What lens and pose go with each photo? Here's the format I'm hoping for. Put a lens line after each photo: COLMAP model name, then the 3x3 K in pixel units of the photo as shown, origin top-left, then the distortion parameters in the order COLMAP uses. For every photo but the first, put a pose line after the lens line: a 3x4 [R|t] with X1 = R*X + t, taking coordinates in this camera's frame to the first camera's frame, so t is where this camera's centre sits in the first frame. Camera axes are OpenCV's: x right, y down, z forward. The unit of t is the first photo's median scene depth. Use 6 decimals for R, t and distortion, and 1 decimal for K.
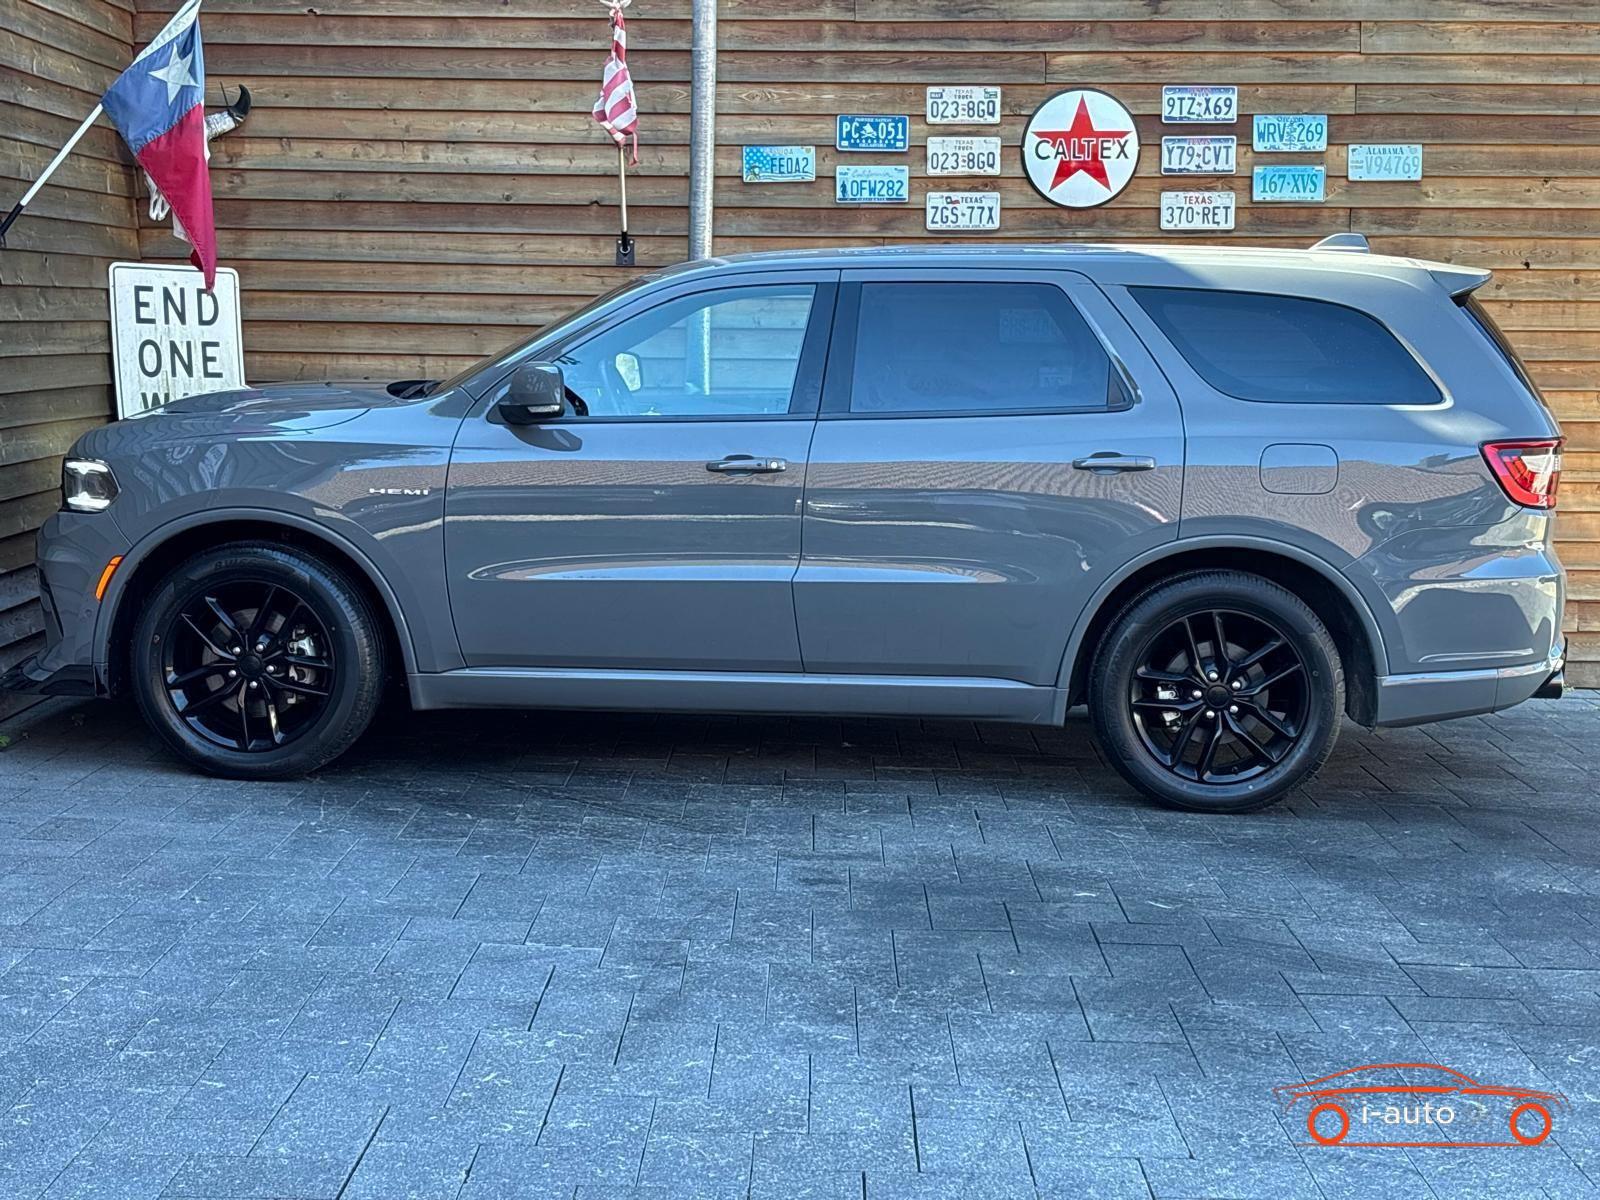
lens RADIAL K [[2441.6, 0, 787.6], [0, 2441.6, 604.9], [0, 0, 1]] dist [0.026269, 0.000000]
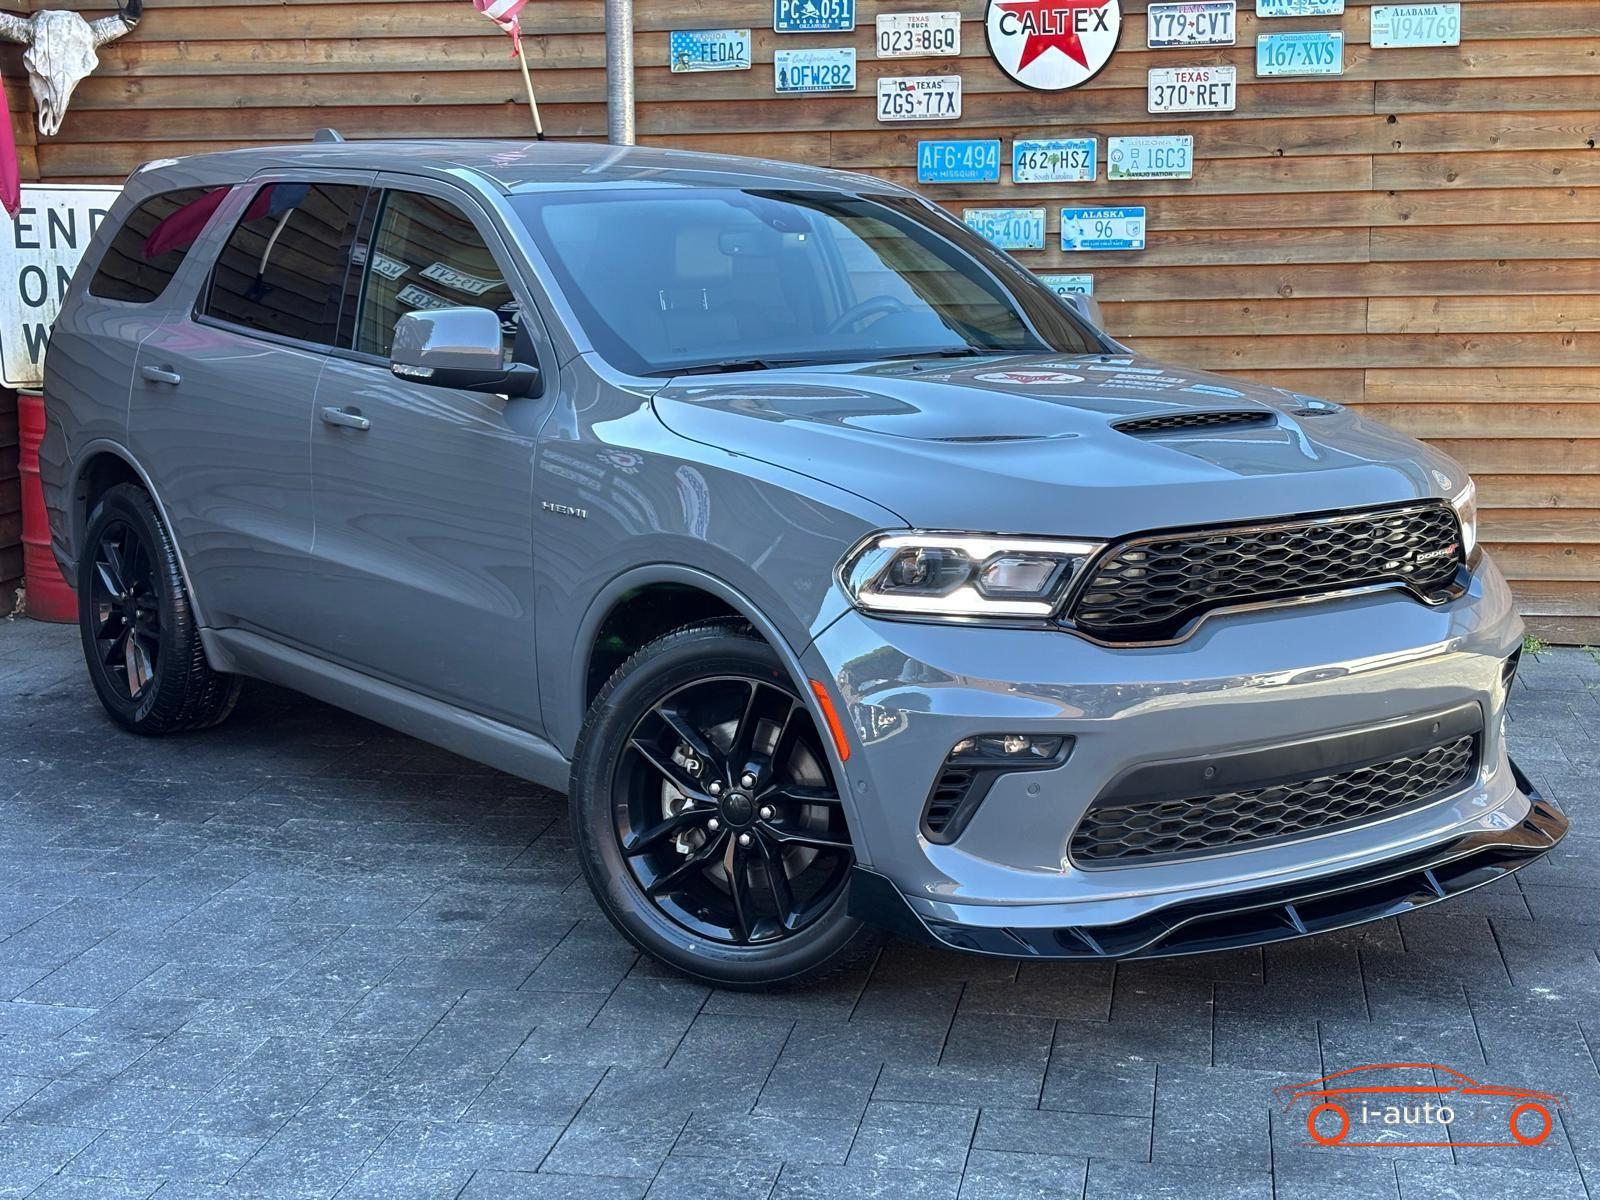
lens RADIAL K [[2441.6, 0, 795.1], [0, 2441.6, 600.6], [0, 0, 1]] dist [0.026269, 0.000000]
pose [[0.986957, 0.002456, -0.160963, 0.169171], [0.004216, 0.999146, 0.041092, -0.018509], [0.160926, -0.041235, 0.986105, 0.126695]]
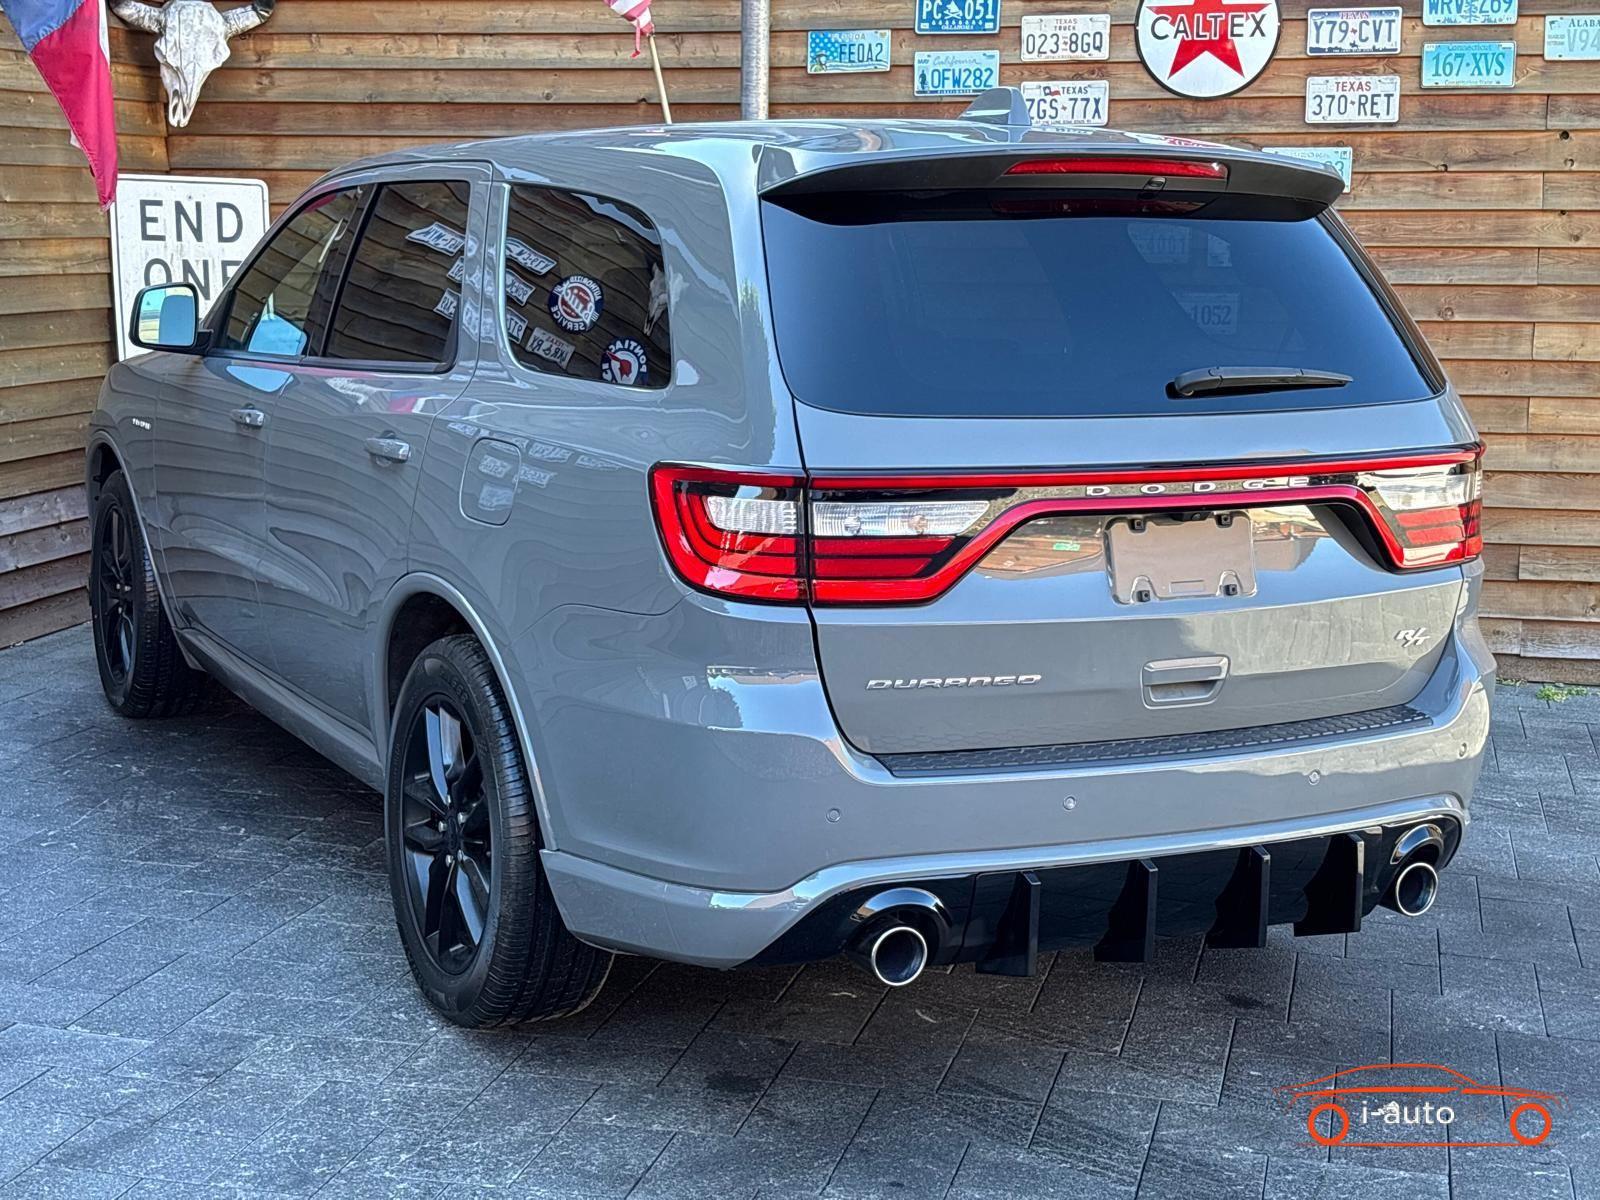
lens RADIAL K [[2441.6, 0, 780.2], [0, 2441.6, 595.8], [0, 0, 1]] dist [0.026269, 0.000000]
pose [[0.973228, 0.032090, -0.227591, 0.173463], [-0.023839, 0.998958, 0.038909, -0.023396], [0.228603, -0.032442, 0.972979, 0.158023]]
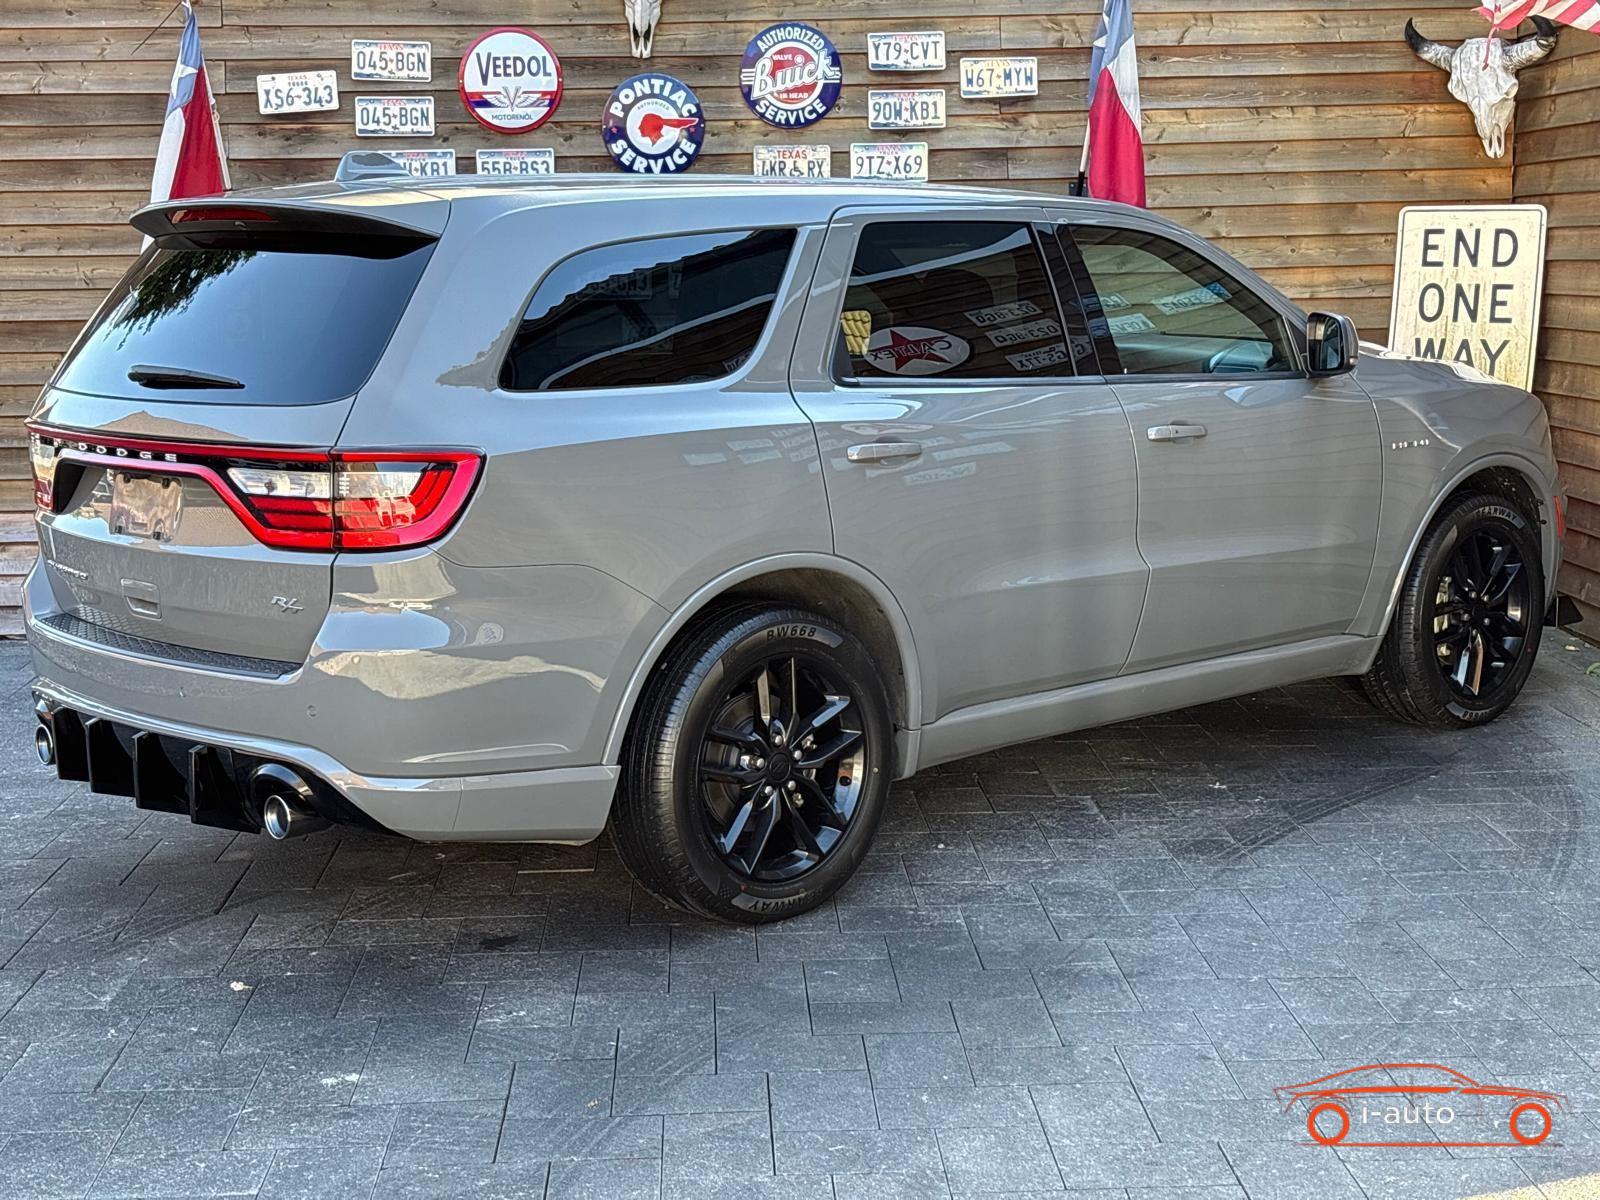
lens RADIAL K [[2441.6, 0, 789.7], [0, 2441.6, 603.5], [0, 0, 1]] dist [0.026269, 0.000000]
pose [[0.065351, 0.124236, -0.990098, 0.692285], [-0.094489, 0.988531, 0.117803, -0.071426], [0.993379, 0.085854, 0.076340, 0.667239]]
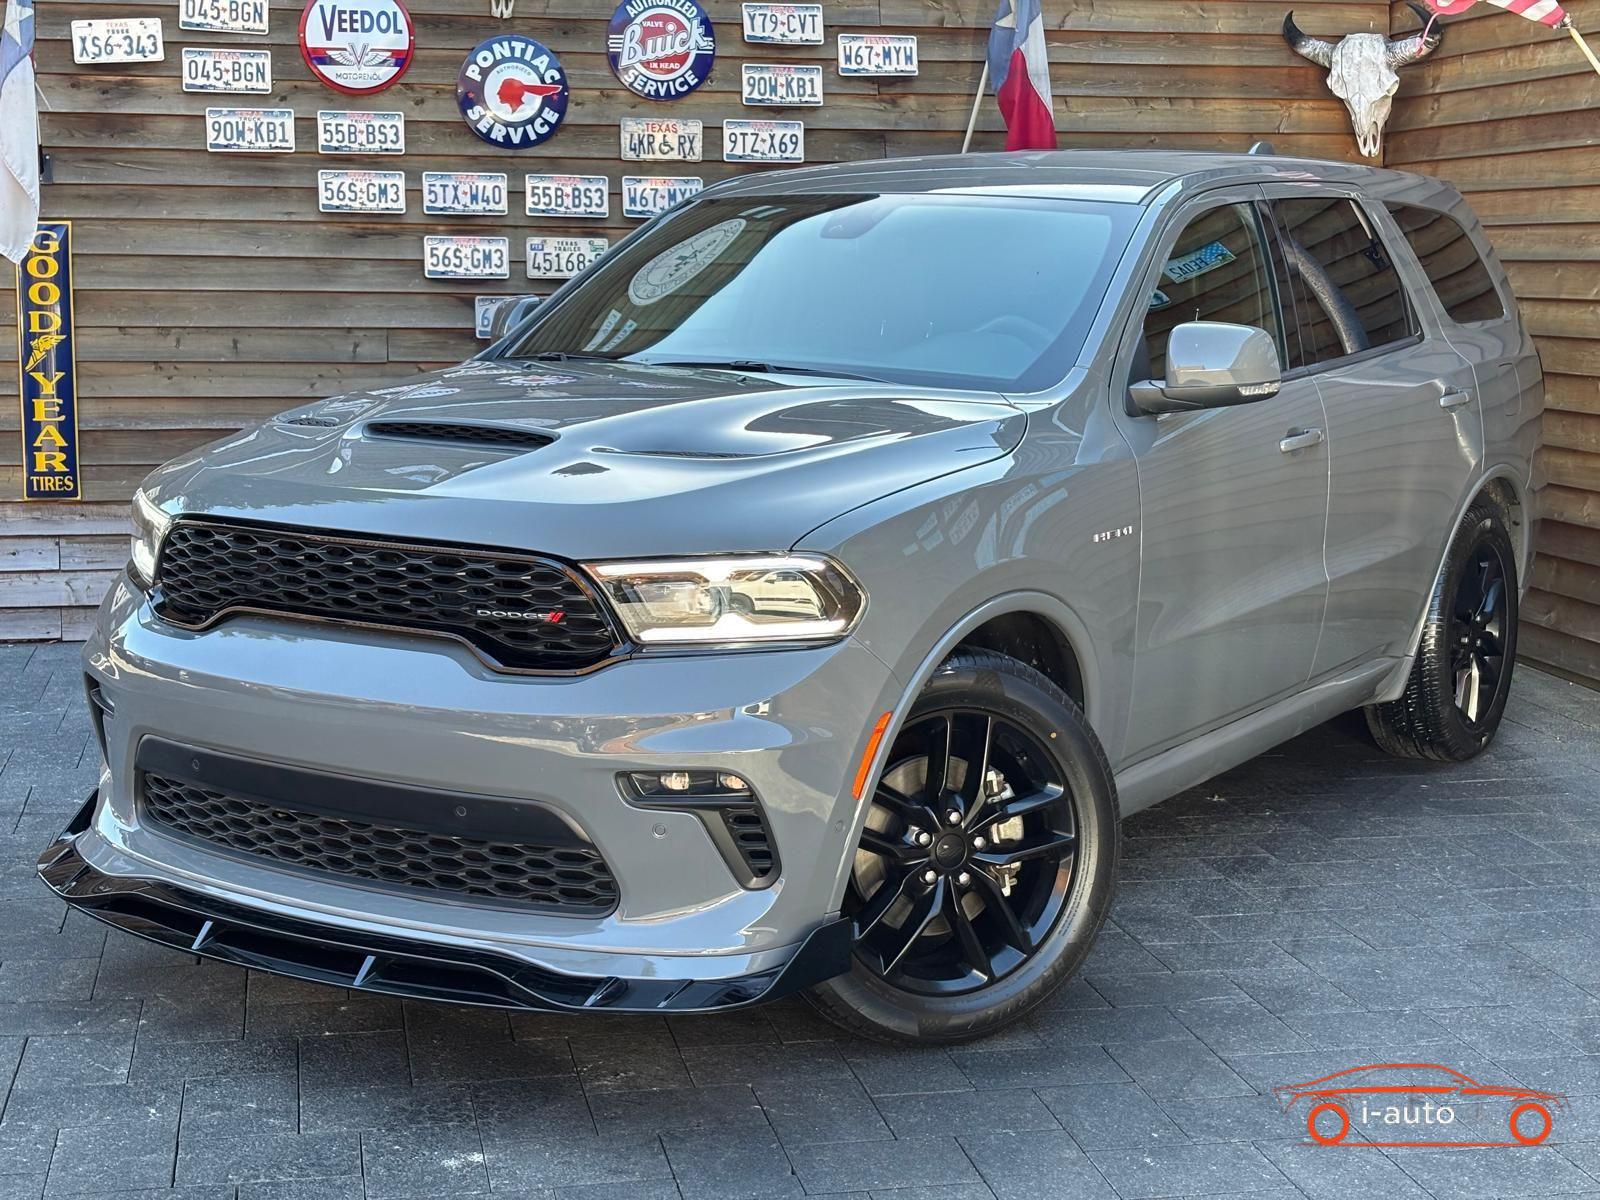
lens RADIAL K [[2441.6, 0, 809.4], [0, 2441.6, 599.3], [0, 0, 1]] dist [0.026269, 0.000000]
pose [[0.235175, 0.118077, -0.964754, 0.620512], [-0.113376, 0.989150, 0.093426, -0.051892], [0.965318, 0.087408, 0.246011, 0.573704]]
